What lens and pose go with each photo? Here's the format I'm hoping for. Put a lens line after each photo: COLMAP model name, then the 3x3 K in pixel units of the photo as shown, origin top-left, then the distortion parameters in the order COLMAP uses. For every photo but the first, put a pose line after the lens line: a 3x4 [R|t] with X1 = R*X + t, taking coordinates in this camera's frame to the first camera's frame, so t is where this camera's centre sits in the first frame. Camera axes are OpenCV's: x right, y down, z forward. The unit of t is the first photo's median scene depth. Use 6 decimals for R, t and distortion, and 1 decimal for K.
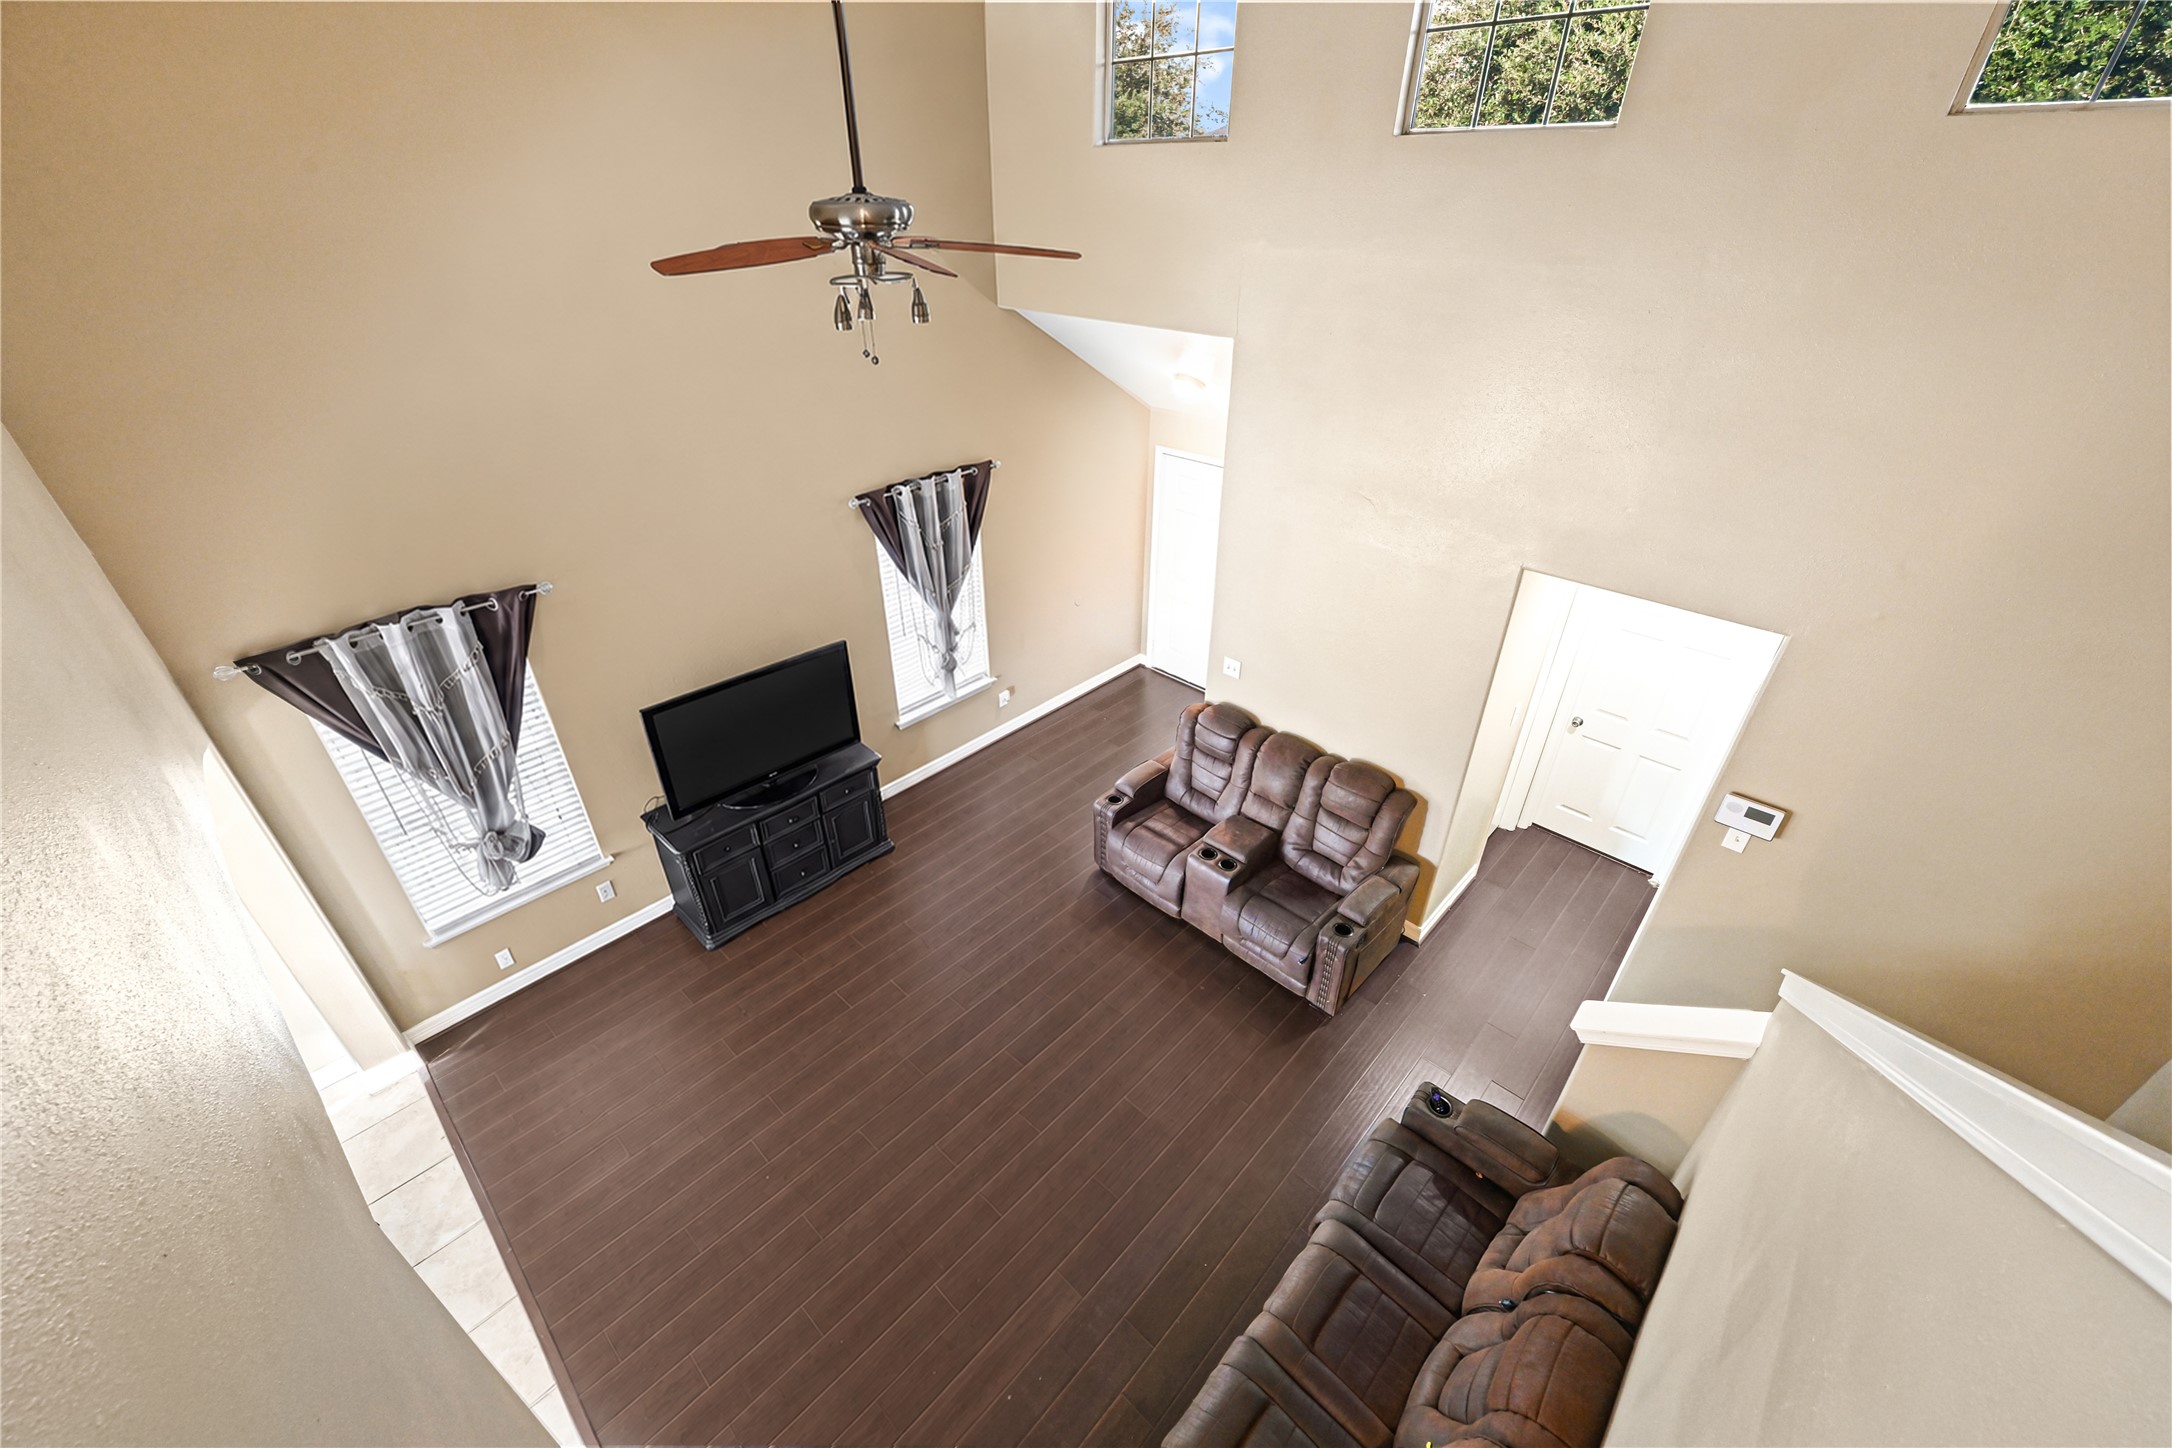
lens RADIAL K [[863.8, 0, 1087.6], [0, 863.8, 710.4], [0, 0, 1]] dist [0.010807, -0.000510]
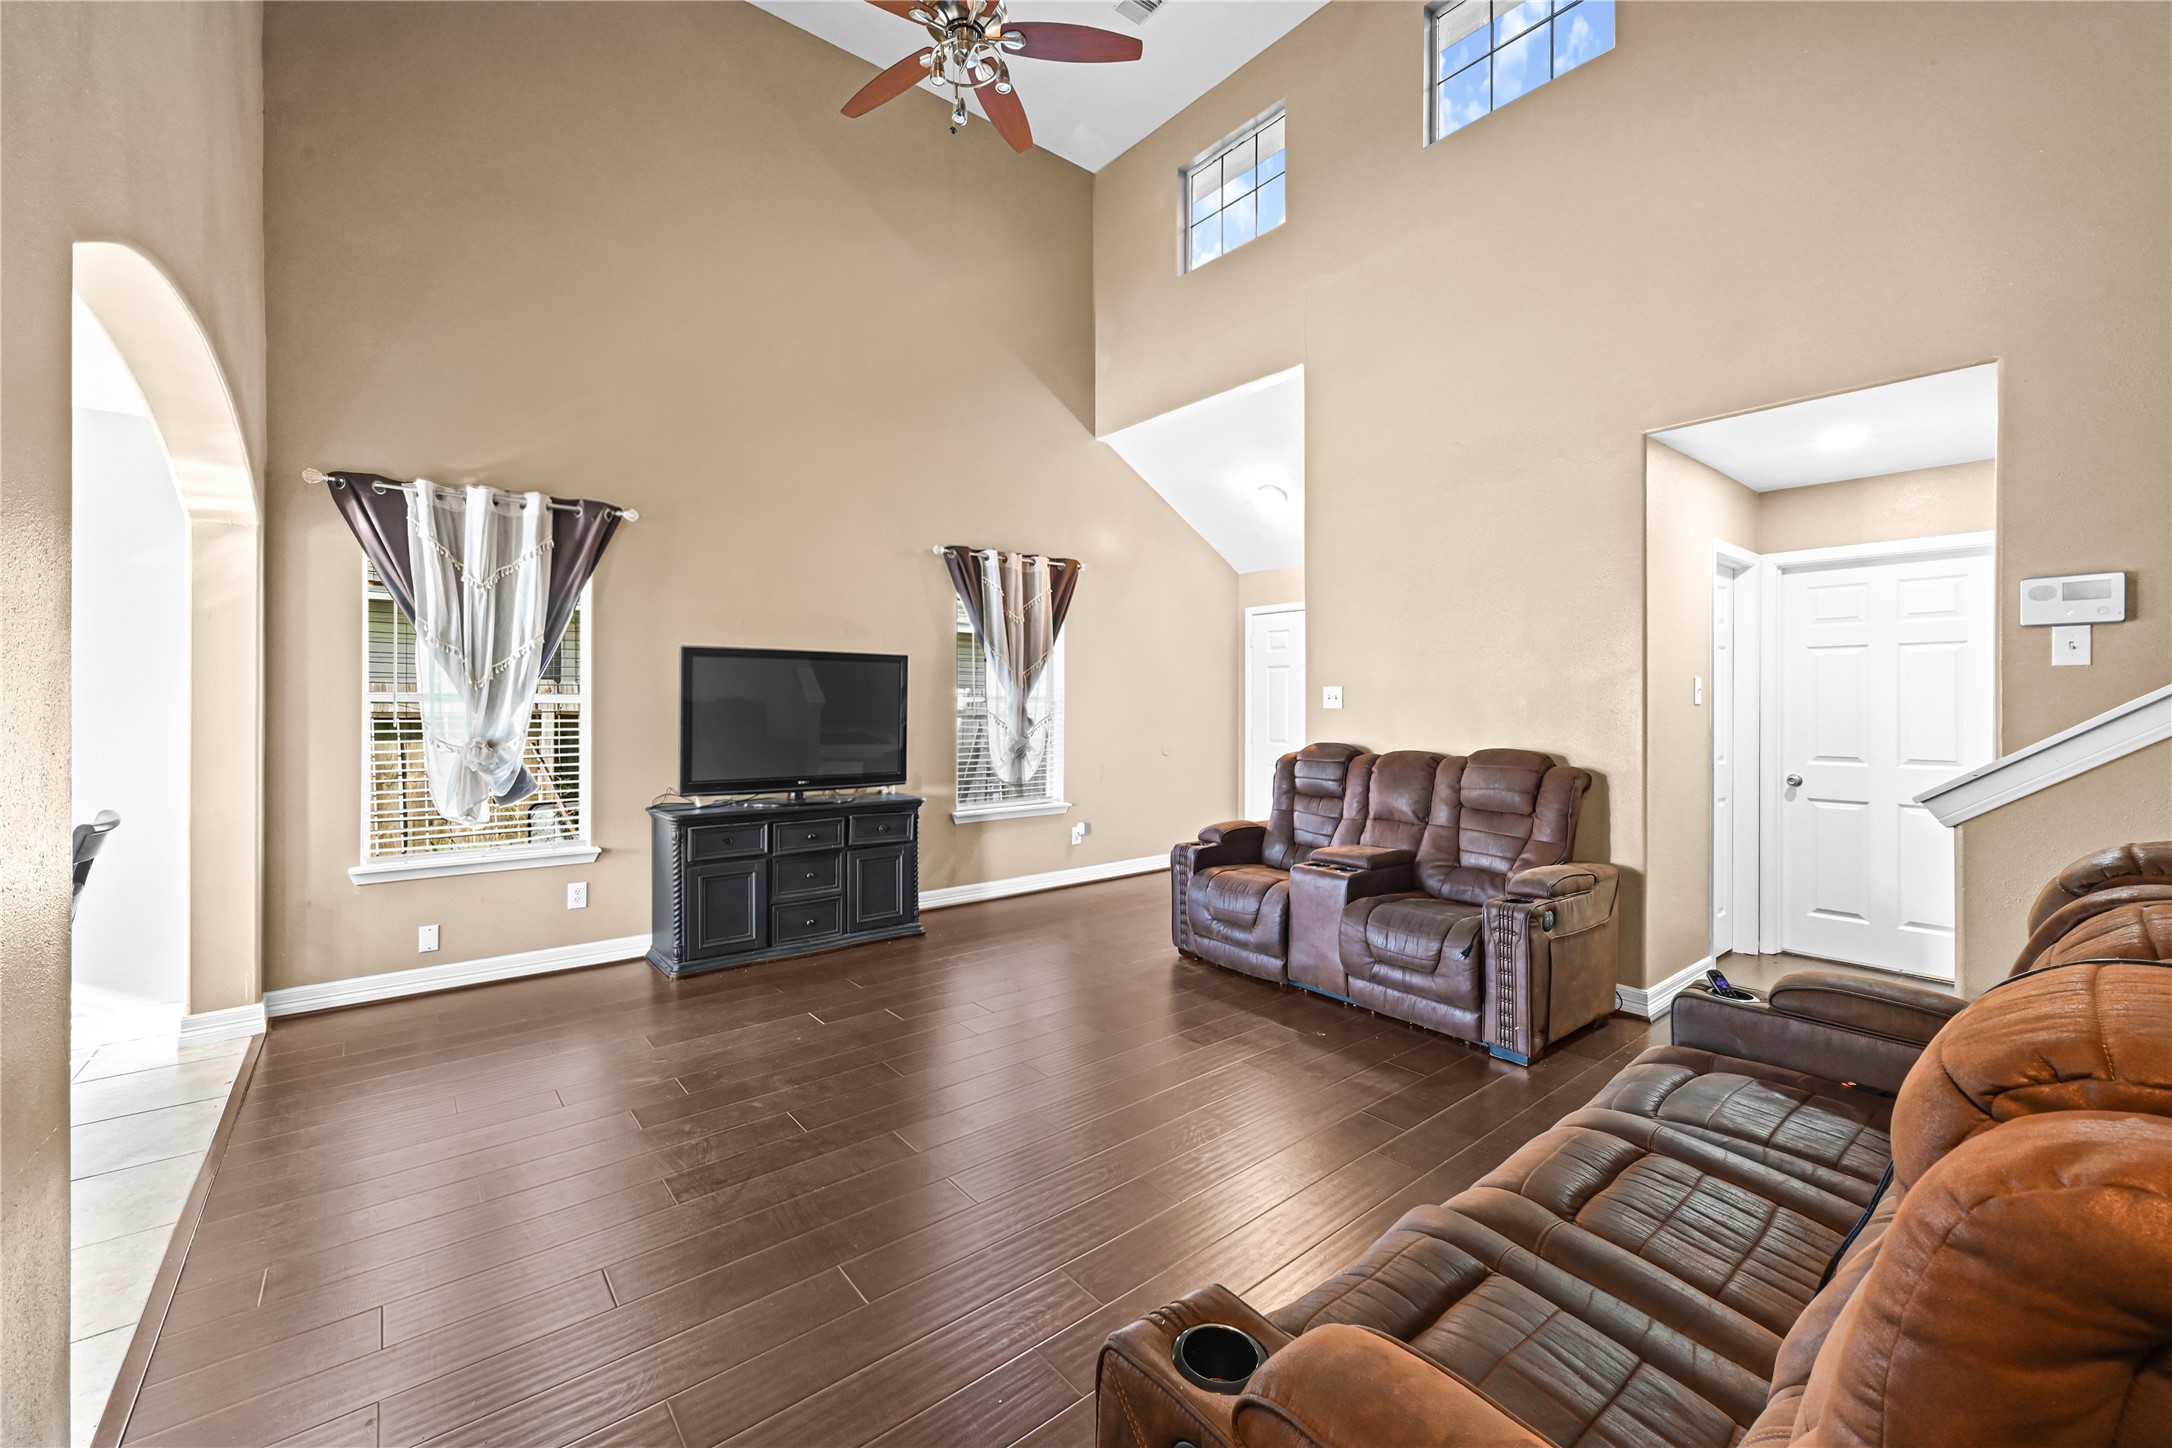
lens RADIAL K [[863.8, 0, 1092.8], [0, 863.8, 713.2], [0, 0, 1]] dist [0.010807, -0.000510]
pose [[0.991701, -0.003953, -0.128503, 0.041788], [-0.065095, 0.846500, -0.528395, 0.465956], [0.110866, 0.532374, 0.839218, 0.263822]]
